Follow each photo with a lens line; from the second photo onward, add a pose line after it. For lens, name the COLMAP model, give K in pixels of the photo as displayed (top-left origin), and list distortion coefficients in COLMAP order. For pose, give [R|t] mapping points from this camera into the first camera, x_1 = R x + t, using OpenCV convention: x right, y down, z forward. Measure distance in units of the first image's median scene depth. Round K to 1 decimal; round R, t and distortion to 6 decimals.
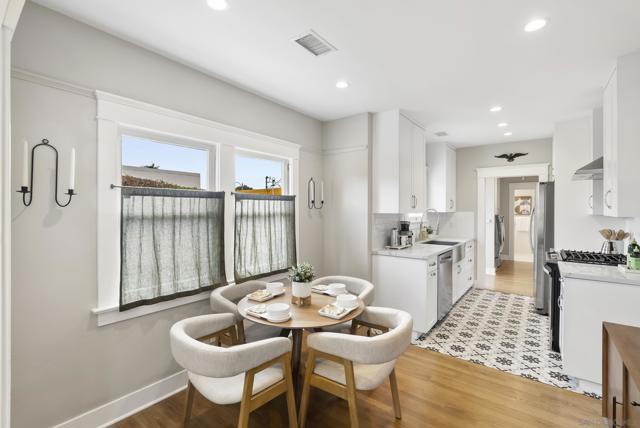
lens RADIAL K [[291.7, 0, 320.1], [0, 291.7, 211.0], [0, 0, 1]] dist [-0.001535, 0.000472]
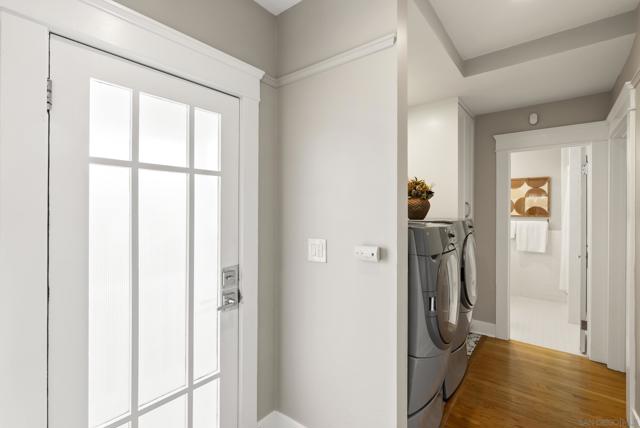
lens RADIAL K [[292.6, 0, 317.7], [0, 292.6, 210.1], [0, 0, 1]] dist [0.000407, 0.000283]
pose [[0.999869, -0.000536, -0.016162, 0.741251], [0.000544, 1.000000, 0.000489, 0.004047], [0.016162, -0.000498, 0.999869, 1.078771]]
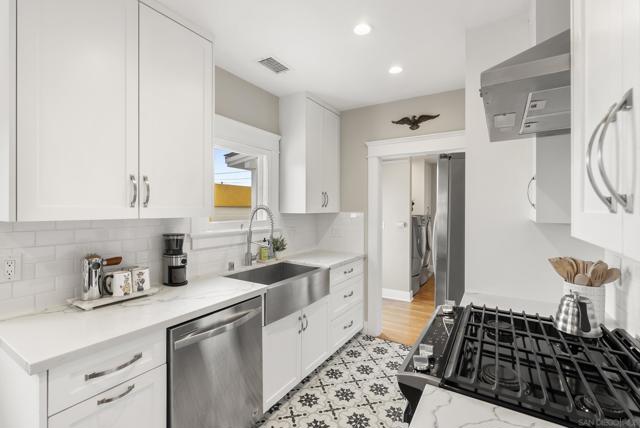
lens RADIAL K [[292.6, 0, 317.7], [0, 292.6, 210.1], [0, 0, 1]] dist [0.000407, 0.000283]
pose [[0.994795, -0.000665, 0.101890, 0.417450], [0.000224, 0.999991, 0.004341, -0.004851], [-0.101892, -0.004296, 0.994786, 0.441279]]
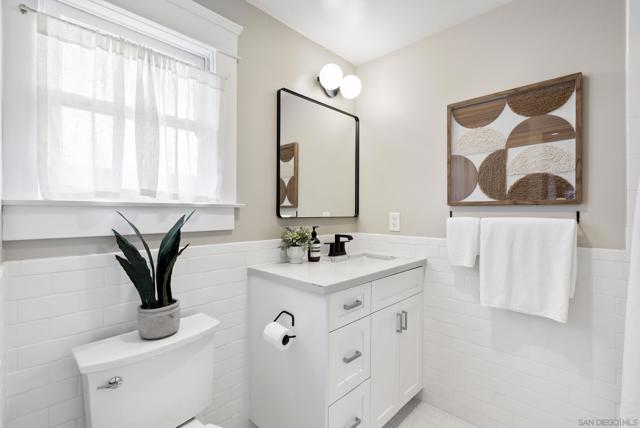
lens RADIAL K [[292.6, 0, 317.7], [0, 292.6, 210.1], [0, 0, 1]] dist [0.000407, 0.000283]
pose [[0.992681, -0.000255, -0.120769, 1.254774], [0.000006, 0.999998, -0.002058, 0.033204], [0.120769, 0.002042, 0.992679, 1.723751]]
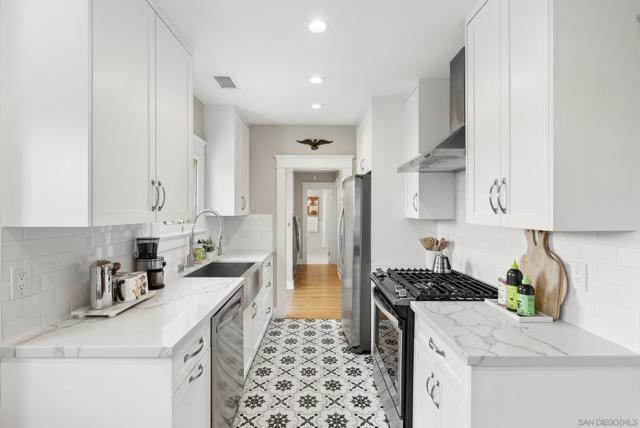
lens RADIAL K [[291.7, 0, 320.1], [0, 291.7, 211.0], [0, 0, 1]] dist [-0.001535, 0.000472]
pose [[0.782619, -0.003122, 0.622494, 0.190231], [0.002541, 0.999995, 0.001821, -0.006961], [-0.622496, 0.000156, 0.782623, 0.404345]]
